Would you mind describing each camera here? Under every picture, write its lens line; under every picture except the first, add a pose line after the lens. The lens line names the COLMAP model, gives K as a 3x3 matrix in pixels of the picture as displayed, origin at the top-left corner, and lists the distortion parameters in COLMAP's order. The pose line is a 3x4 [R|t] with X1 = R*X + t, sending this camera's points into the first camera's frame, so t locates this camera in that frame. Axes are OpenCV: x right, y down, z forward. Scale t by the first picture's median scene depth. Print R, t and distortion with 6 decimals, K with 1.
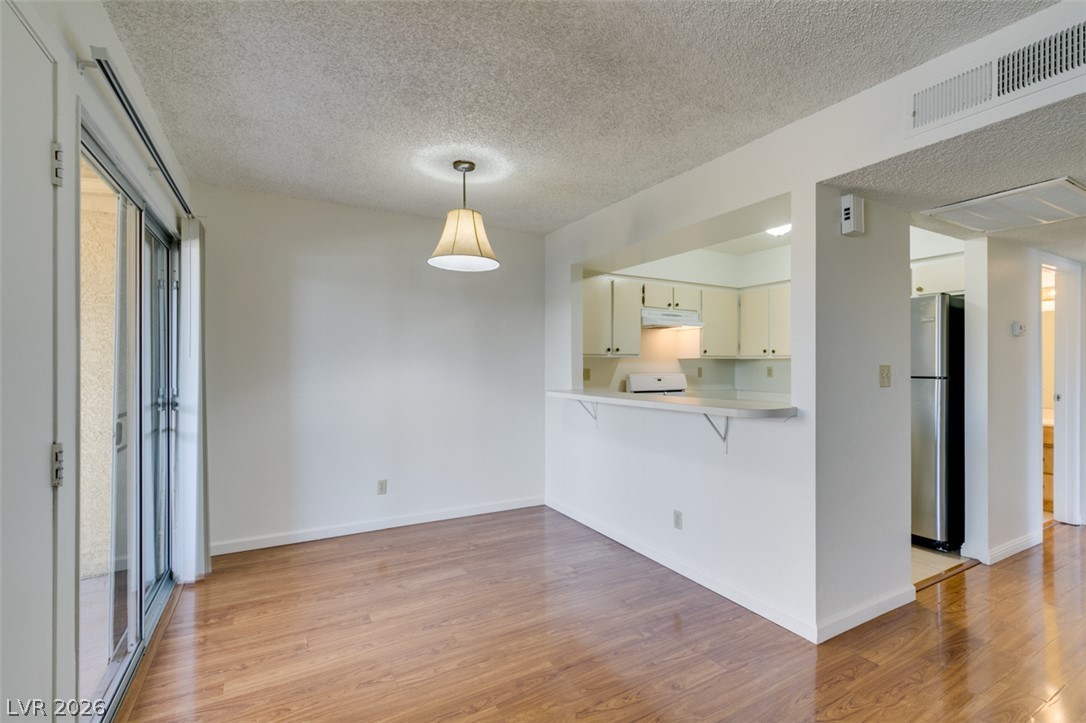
lens RADIAL K [[488.0, 0, 535.0], [0, 488.0, 366.8], [0, 0, 1]] dist [0.001997, -0.002269]
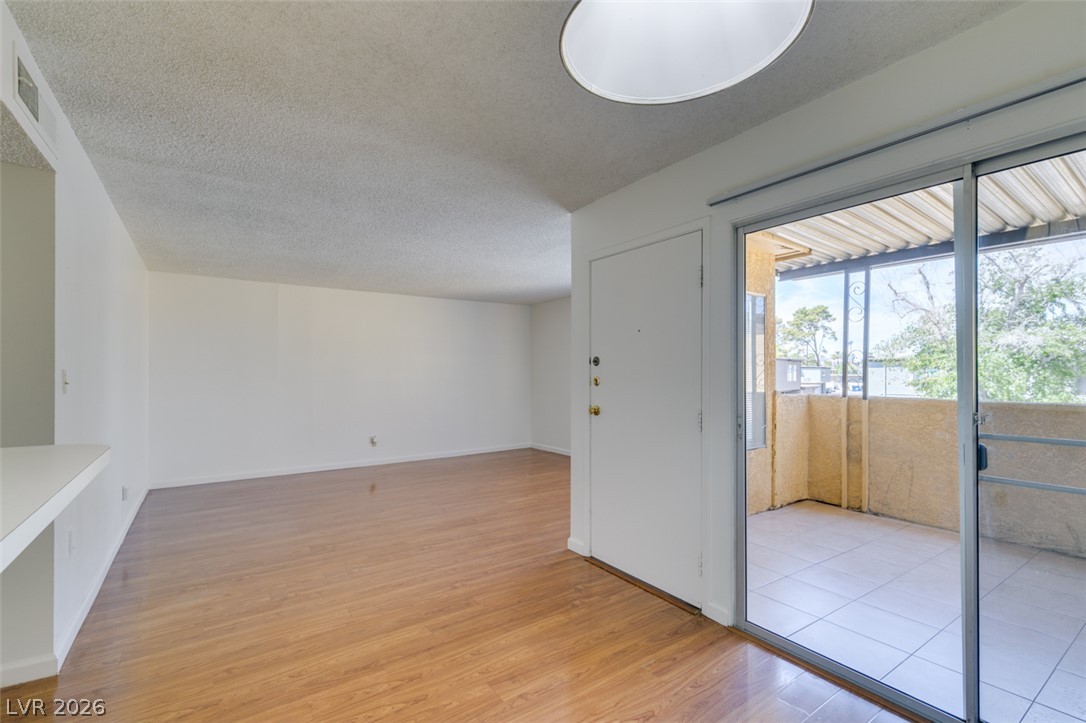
lens RADIAL K [[488.0, 0, 541.7], [0, 488.0, 370.4], [0, 0, 1]] dist [0.001997, -0.002269]
pose [[-0.993748, -0.003167, -0.111602, -0.024328], [-0.002979, 0.999994, -0.001848, -0.002376], [0.111607, -0.001504, -0.993751, 1.135405]]
